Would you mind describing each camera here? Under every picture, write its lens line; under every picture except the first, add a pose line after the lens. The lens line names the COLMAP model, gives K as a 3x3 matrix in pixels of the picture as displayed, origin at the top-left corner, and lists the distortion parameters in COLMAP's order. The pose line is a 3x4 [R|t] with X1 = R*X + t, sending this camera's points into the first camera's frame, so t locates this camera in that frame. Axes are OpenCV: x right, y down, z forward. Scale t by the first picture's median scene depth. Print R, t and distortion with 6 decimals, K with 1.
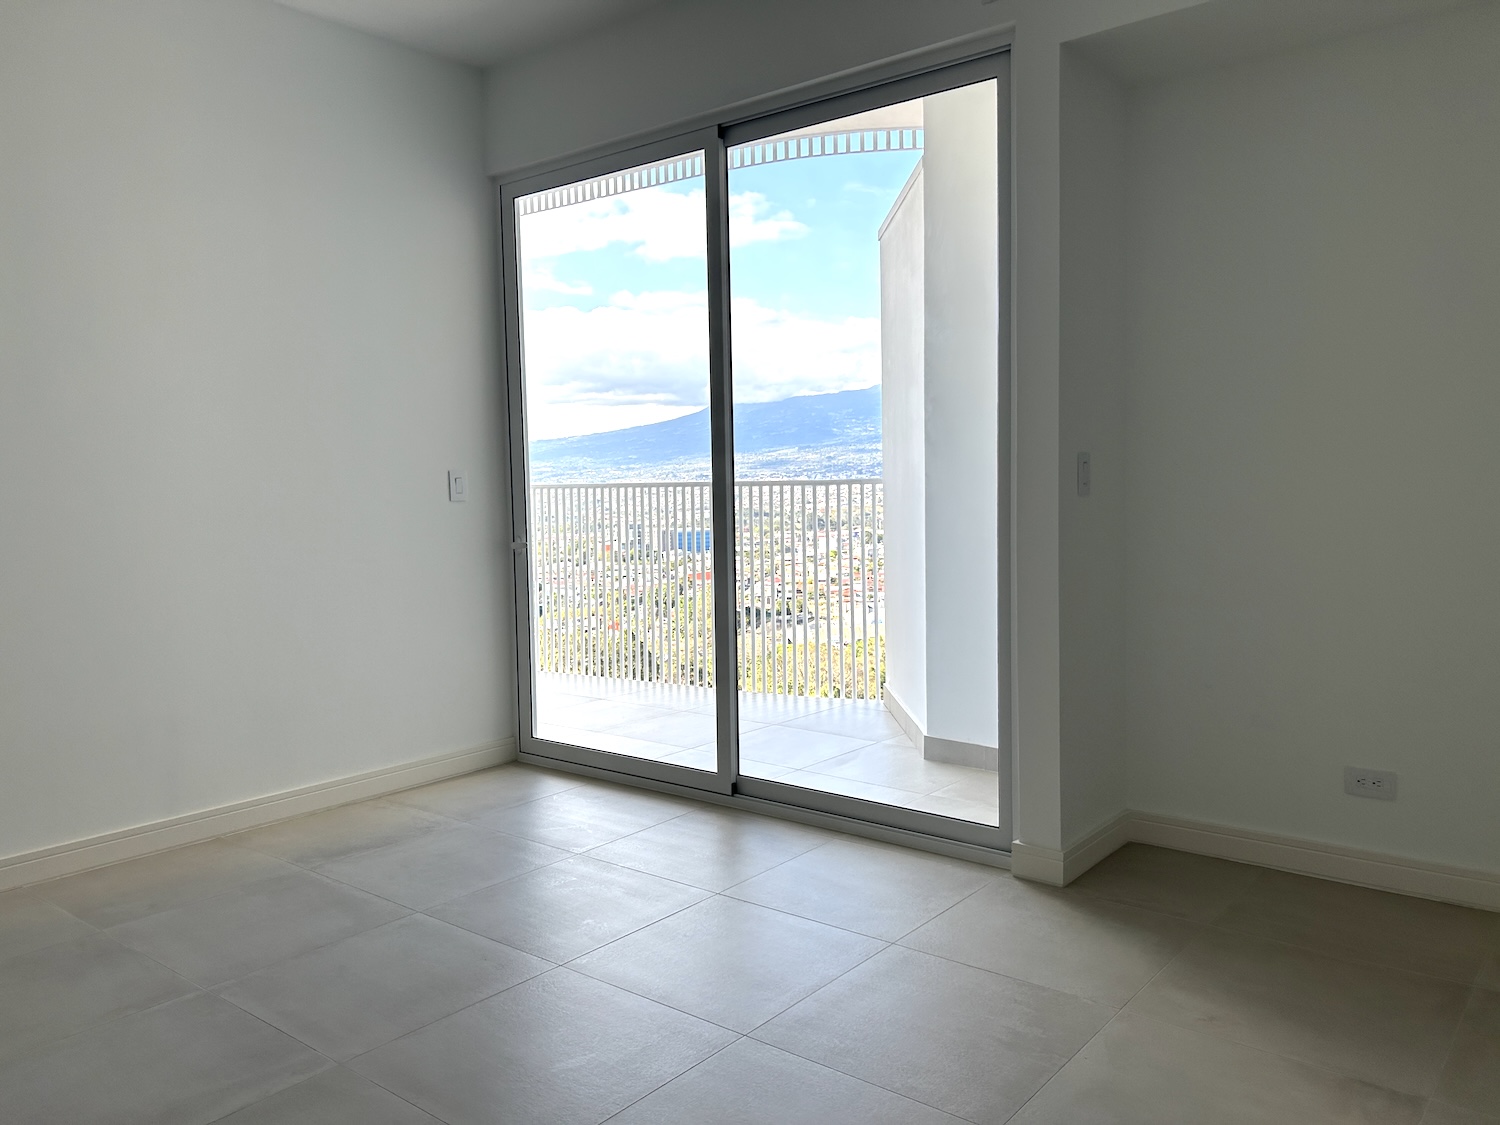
lens RADIAL K [[1122.6, 0, 758.3], [0, 1122.6, 561.7], [0, 0, 1]] dist [0.035362, -0.034999]
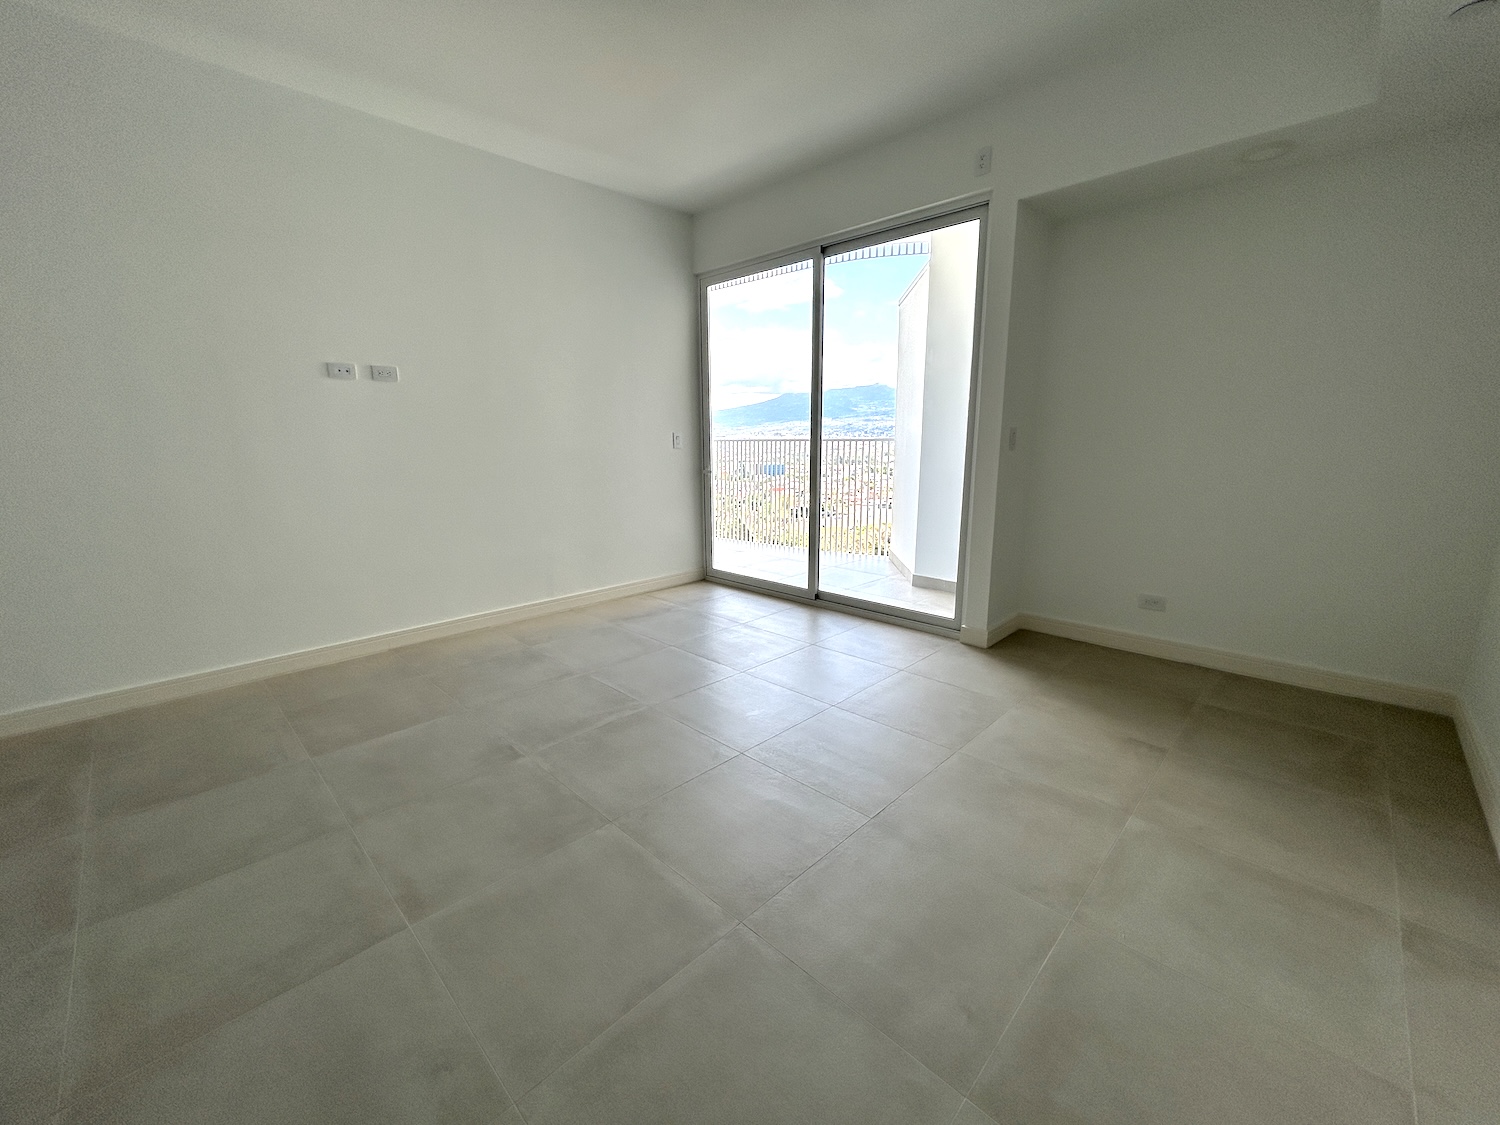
lens RADIAL K [[603.6, 0, 747.0], [0, 603.6, 563.2], [0, 0, 1]] dist [-0.004744, 0.001783]
pose [[0.995021, 0.031742, -0.094473, -0.051876], [-0.018777, 0.990655, 0.135090, 0.000898], [0.097878, -0.132643, 0.986319, -0.072790]]
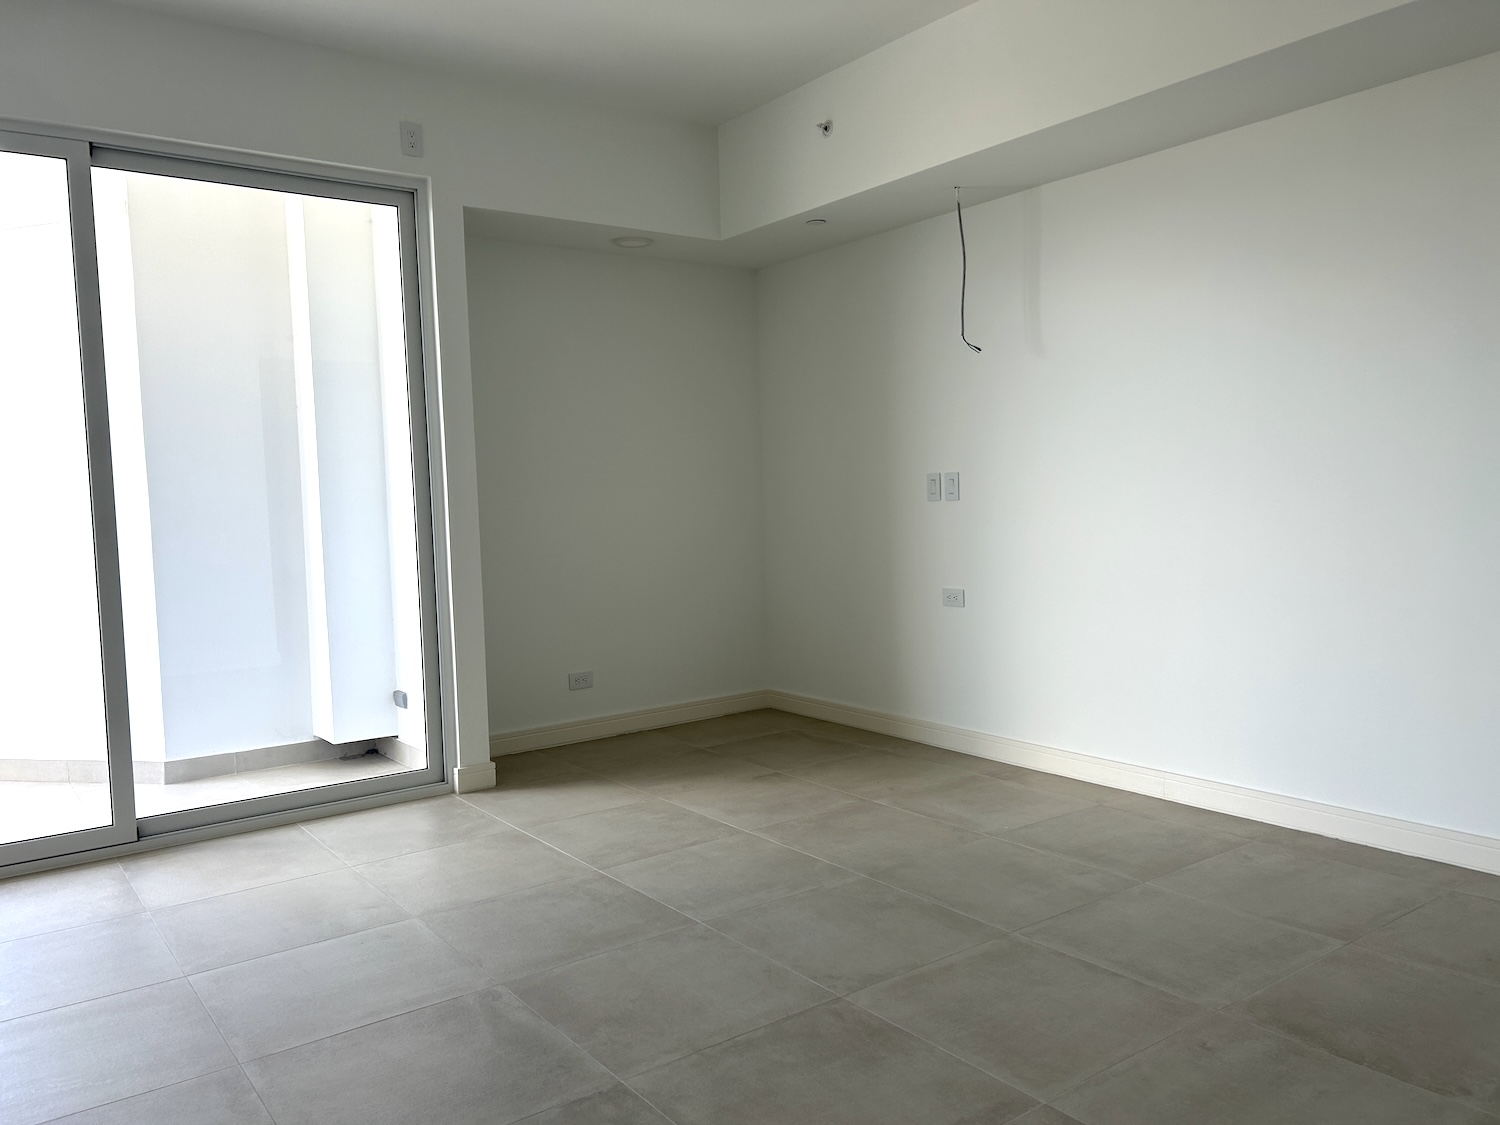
lens RADIAL K [[1122.6, 0, 757.5], [0, 1122.6, 571.5], [0, 0, 1]] dist [0.035362, -0.034999]
pose [[0.253081, -0.057710, 0.965722, -0.941676], [0.098052, 0.994609, 0.033741, -0.000684], [-0.962463, 0.086152, 0.257375, 0.262370]]
